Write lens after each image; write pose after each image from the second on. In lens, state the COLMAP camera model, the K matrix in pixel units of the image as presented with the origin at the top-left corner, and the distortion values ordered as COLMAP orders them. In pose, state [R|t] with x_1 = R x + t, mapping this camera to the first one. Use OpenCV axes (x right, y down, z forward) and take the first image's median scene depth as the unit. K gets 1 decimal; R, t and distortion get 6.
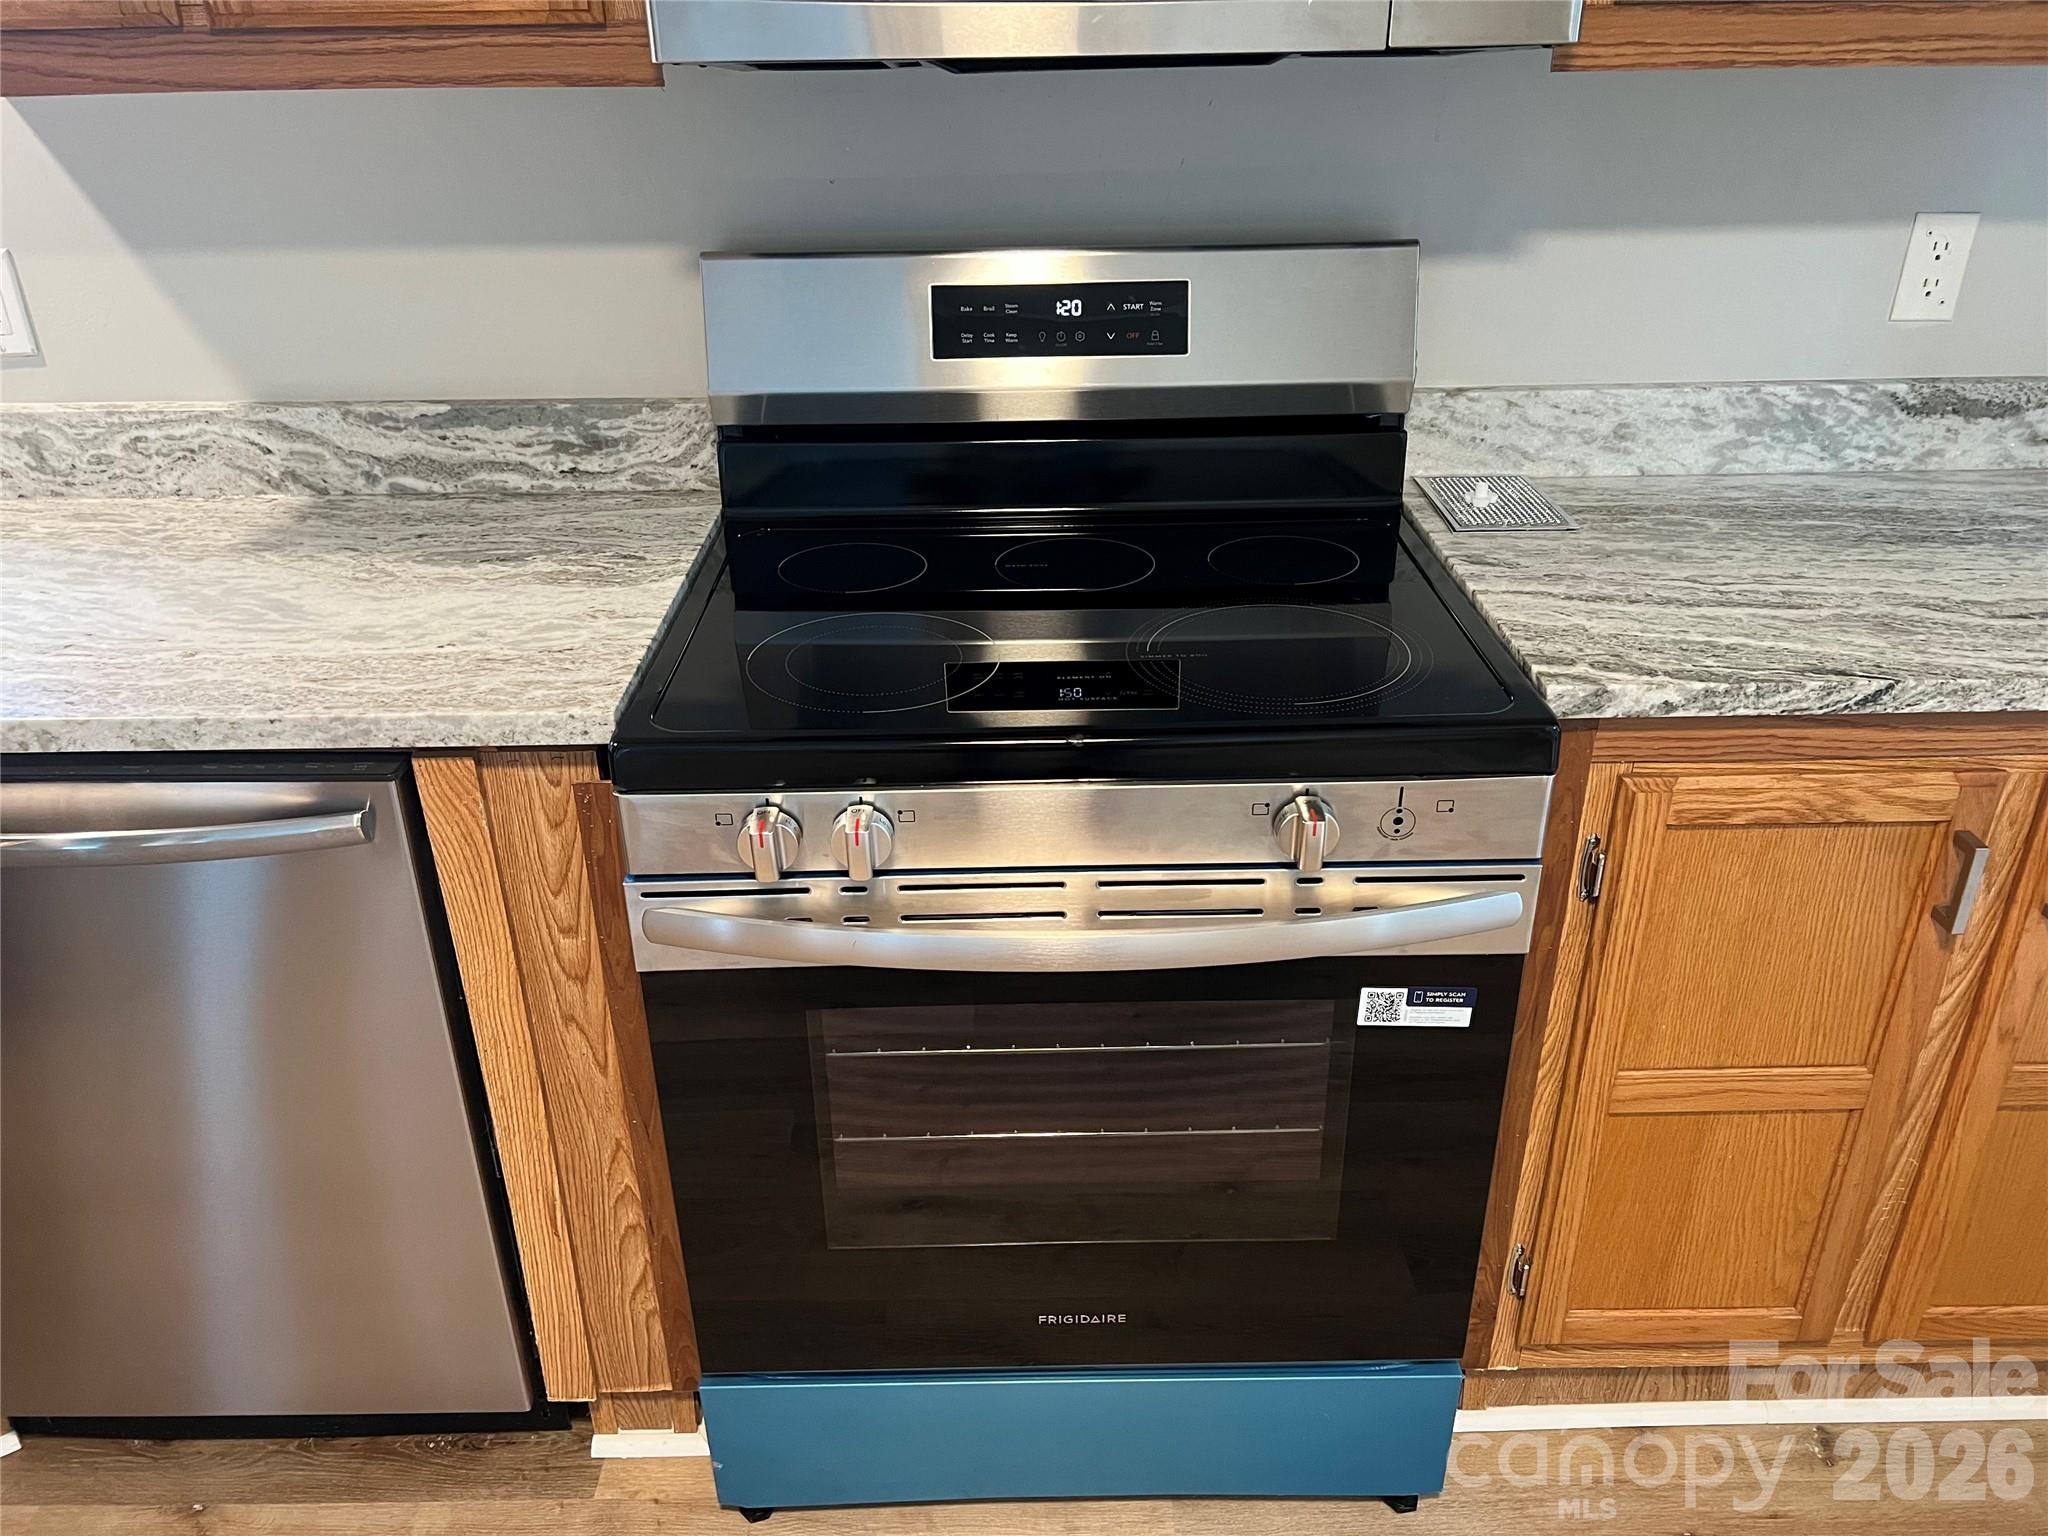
lens RADIAL K [[1552.1, 0, 1023.4], [0, 1552.1, 764.3], [0, 0, 1]] dist [0.037509, -0.037576]
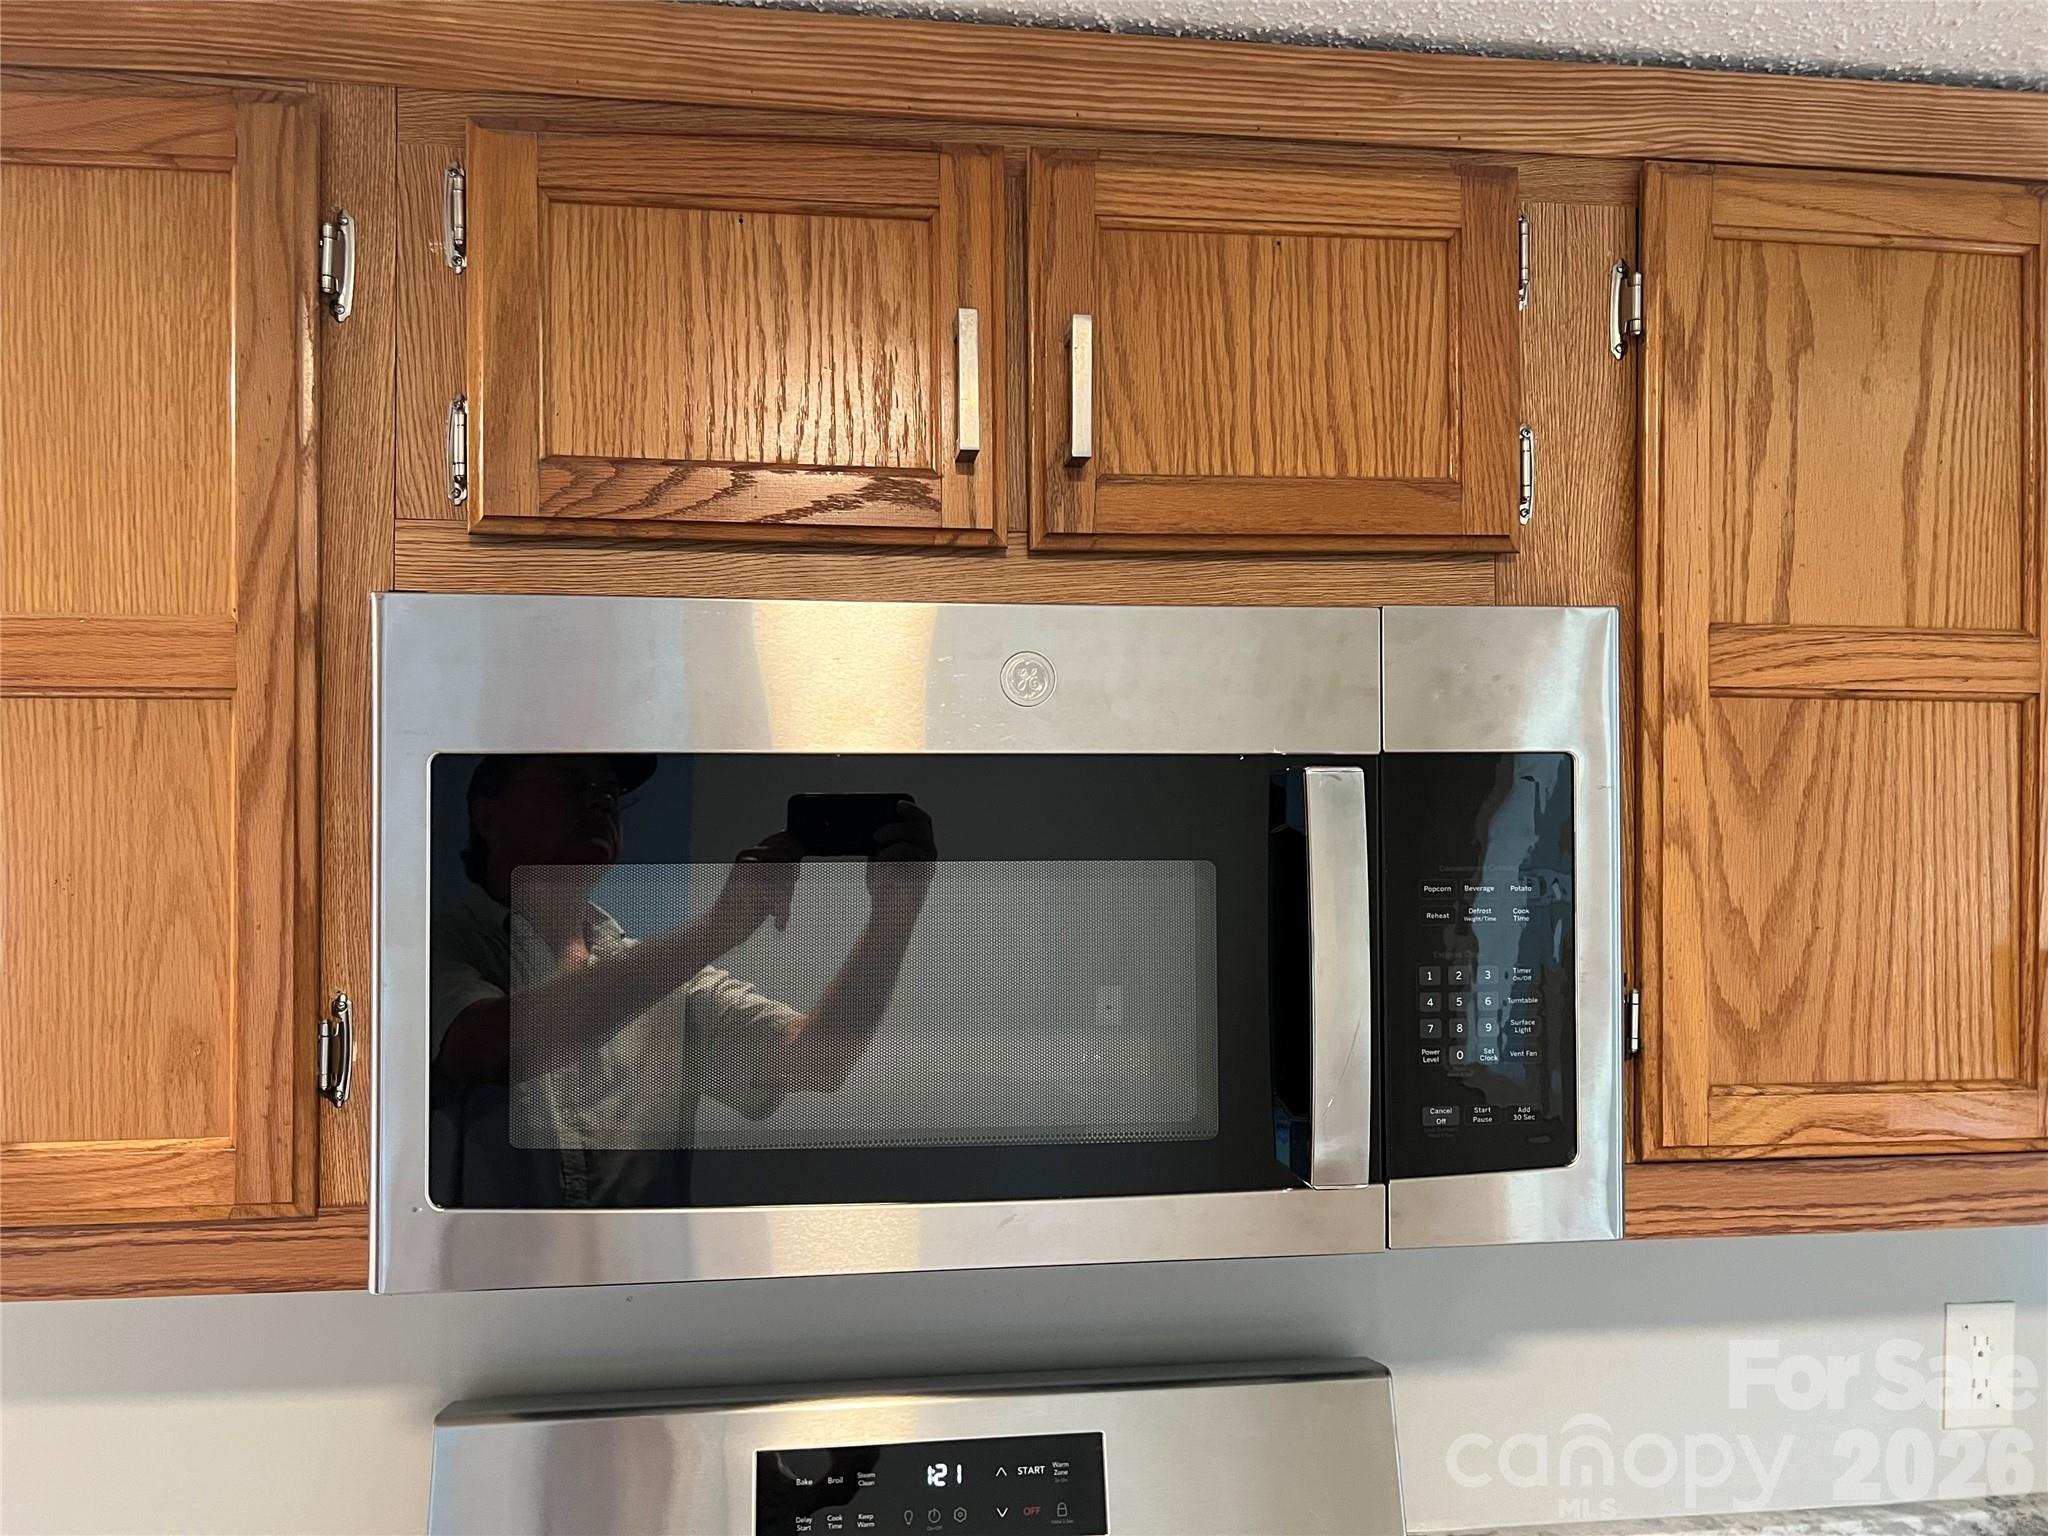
lens RADIAL K [[1552.1, 0, 1023.7], [0, 1552.1, 773.1], [0, 0, 1]] dist [0.037509, -0.037576]
pose [[0.992826, 0.014421, 0.118699, -0.032265], [0.042469, 0.885450, -0.462790, -0.300876], [-0.111776, 0.464511, 0.878485, 0.234188]]
